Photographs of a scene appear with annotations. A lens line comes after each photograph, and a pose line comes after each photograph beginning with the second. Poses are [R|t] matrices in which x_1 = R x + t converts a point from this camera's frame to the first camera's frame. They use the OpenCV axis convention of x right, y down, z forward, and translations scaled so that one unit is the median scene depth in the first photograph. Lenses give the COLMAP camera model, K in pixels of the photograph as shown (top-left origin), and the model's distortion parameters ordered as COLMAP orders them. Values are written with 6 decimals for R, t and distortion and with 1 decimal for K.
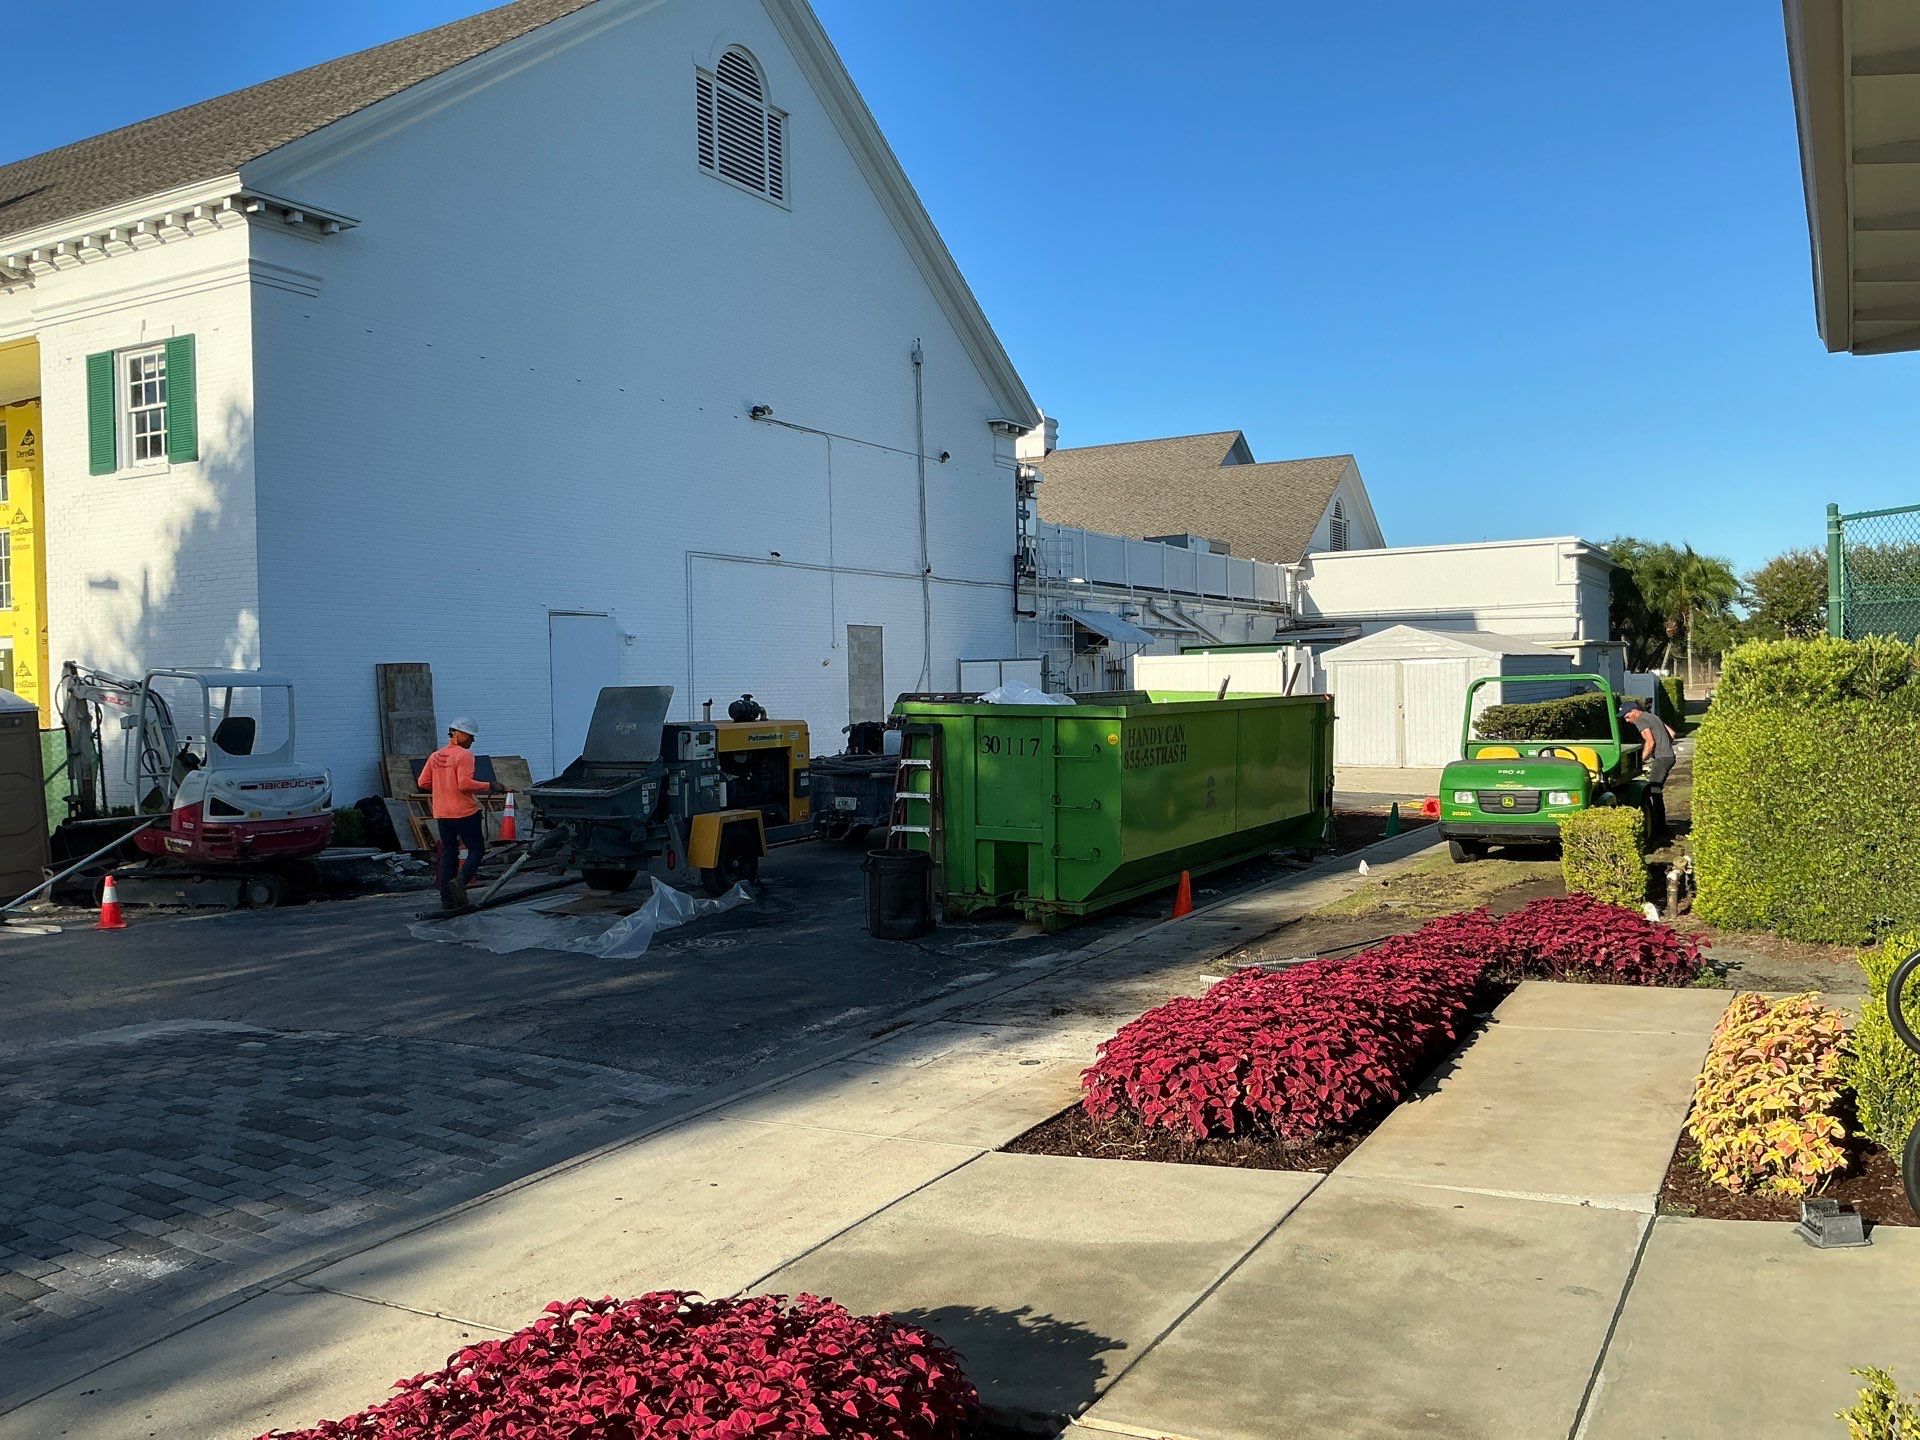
lens RADIAL K [[1602.1, 0, 962.0], [0, 1602.1, 714.8], [0, 0, 1]] dist [0.079467, -0.153626]
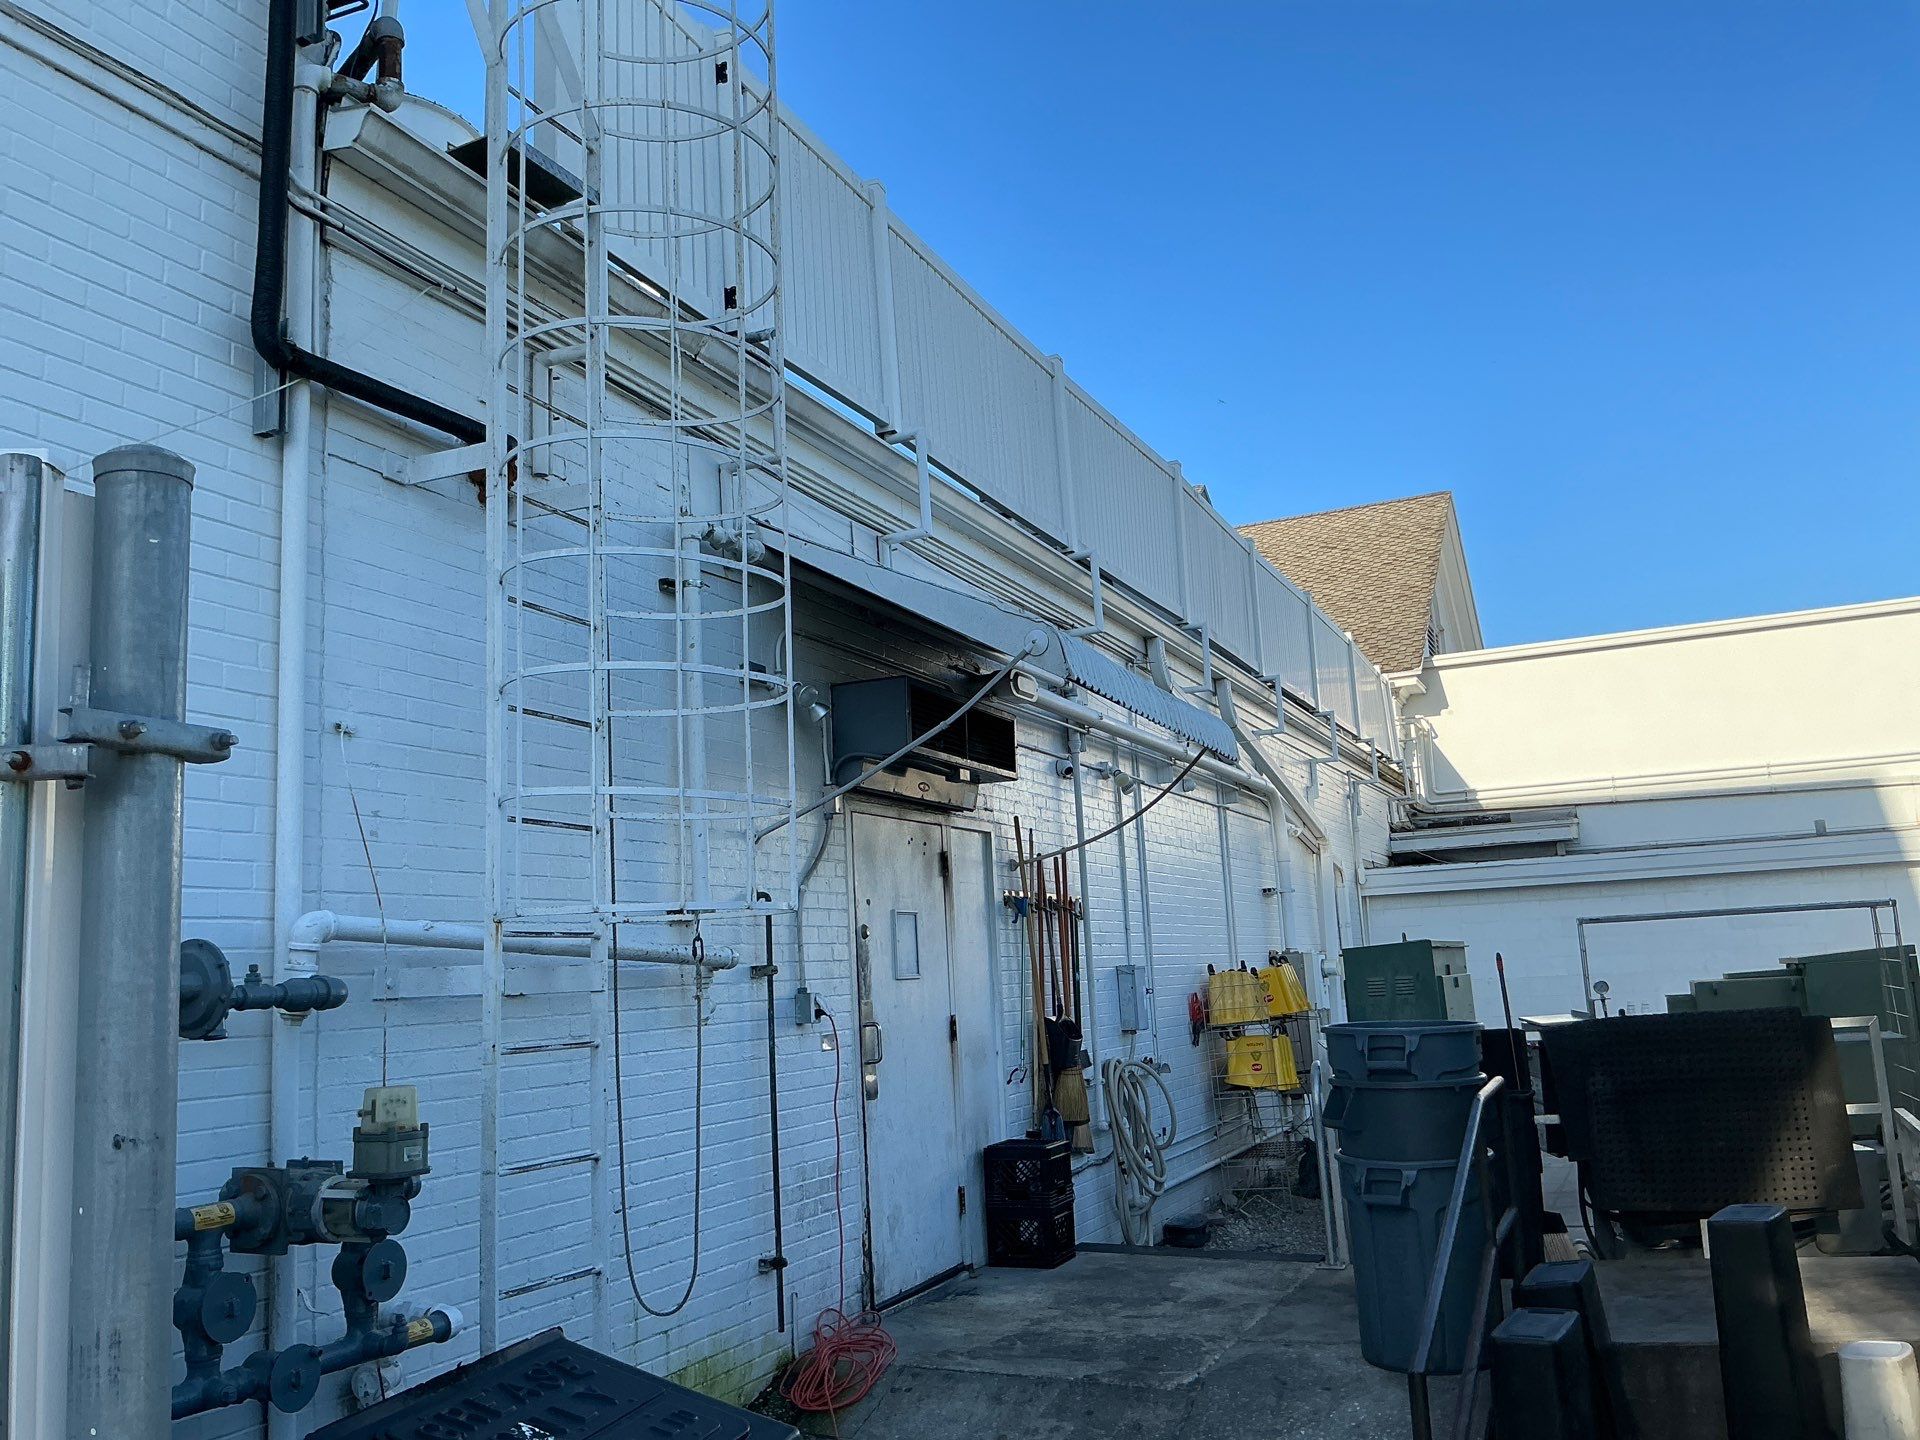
lens RADIAL K [[1602.1, 0, 959.6], [0, 1602.1, 718.7], [0, 0, 1]] dist [0.079467, -0.153626]
pose [[0.994736, -0.015212, 0.101334, 0.081868], [0.033577, 0.982709, -0.182085, -0.017236], [-0.096812, 0.184529, 0.978047, 1.022522]]
